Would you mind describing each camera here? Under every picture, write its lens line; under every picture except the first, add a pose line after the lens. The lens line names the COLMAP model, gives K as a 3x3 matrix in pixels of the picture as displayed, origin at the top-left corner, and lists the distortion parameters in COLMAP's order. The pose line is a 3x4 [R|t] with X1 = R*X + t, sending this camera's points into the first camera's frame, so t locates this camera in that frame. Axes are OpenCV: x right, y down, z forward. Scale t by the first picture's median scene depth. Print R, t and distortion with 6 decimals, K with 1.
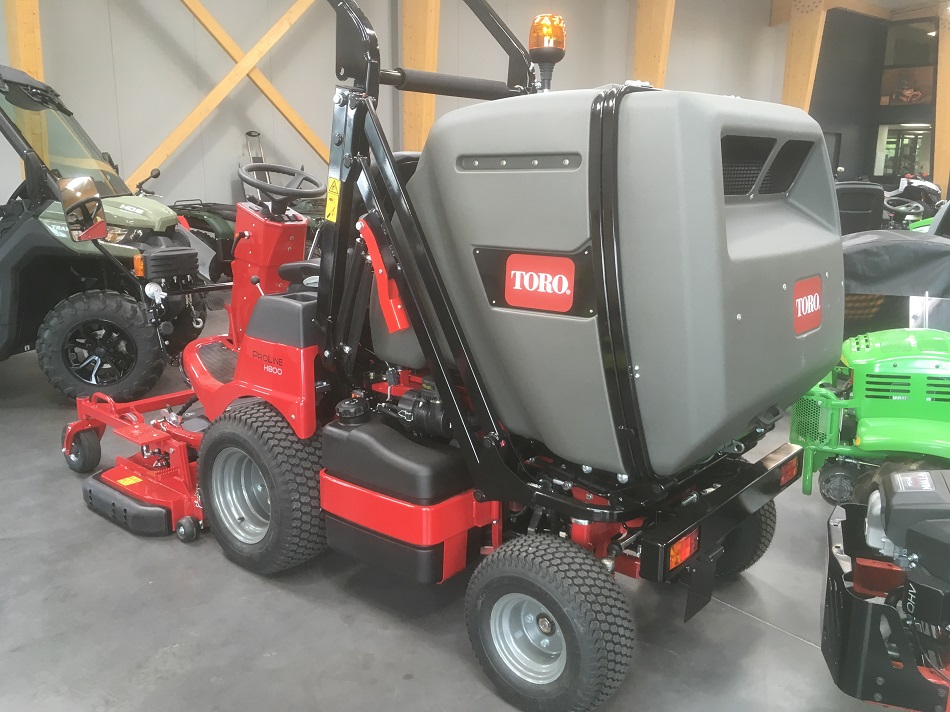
lens RADIAL K [[816.7, 0, 472.2], [0, 816.7, 353.0], [0, 0, 1]] dist [0.075930, -0.105172]
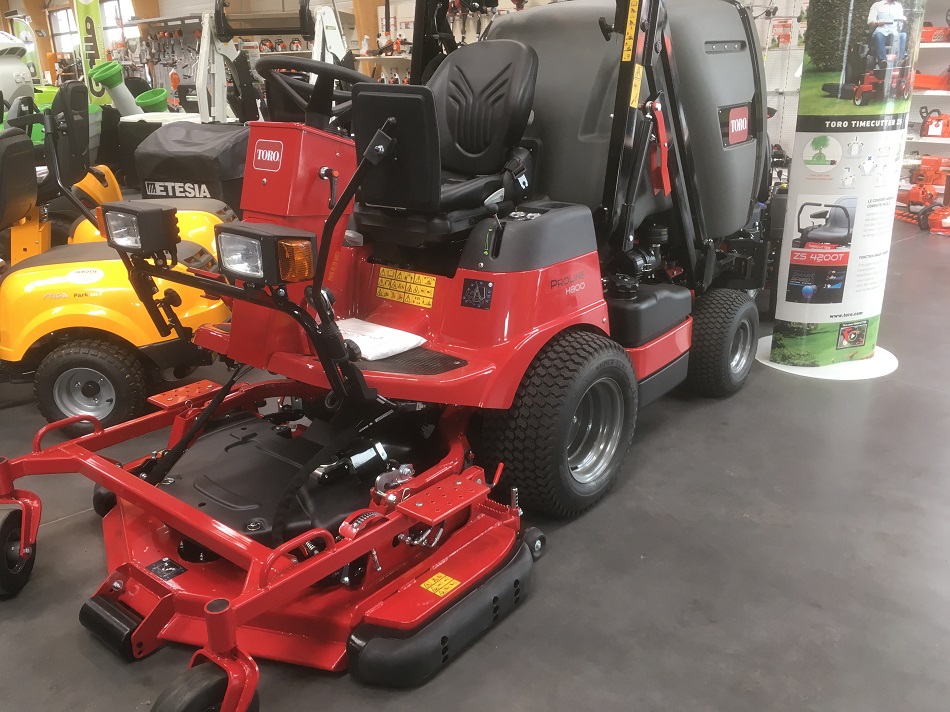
lens RADIAL K [[816.7, 0, 472.2], [0, 816.7, 353.0], [0, 0, 1]] dist [0.075930, -0.105172]
pose [[-0.021479, -0.340173, 0.940117, -1.537335], [0.239162, 0.911285, 0.335205, -0.337190], [-0.970742, 0.232040, 0.061783, 1.474975]]
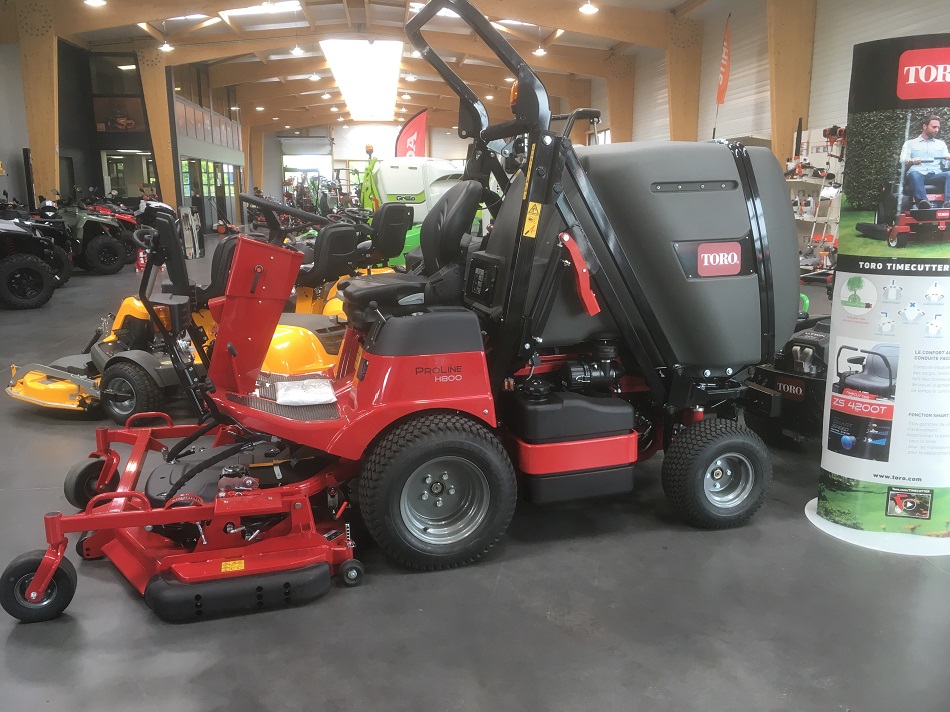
lens RADIAL K [[816.7, 0, 472.2], [0, 816.7, 353.0], [0, 0, 1]] dist [0.075930, -0.105172]
pose [[0.550676, -0.176897, 0.815759, -1.531367], [0.198261, 0.977038, 0.078034, -0.126522], [-0.810832, 0.118762, 0.573103, 0.471359]]
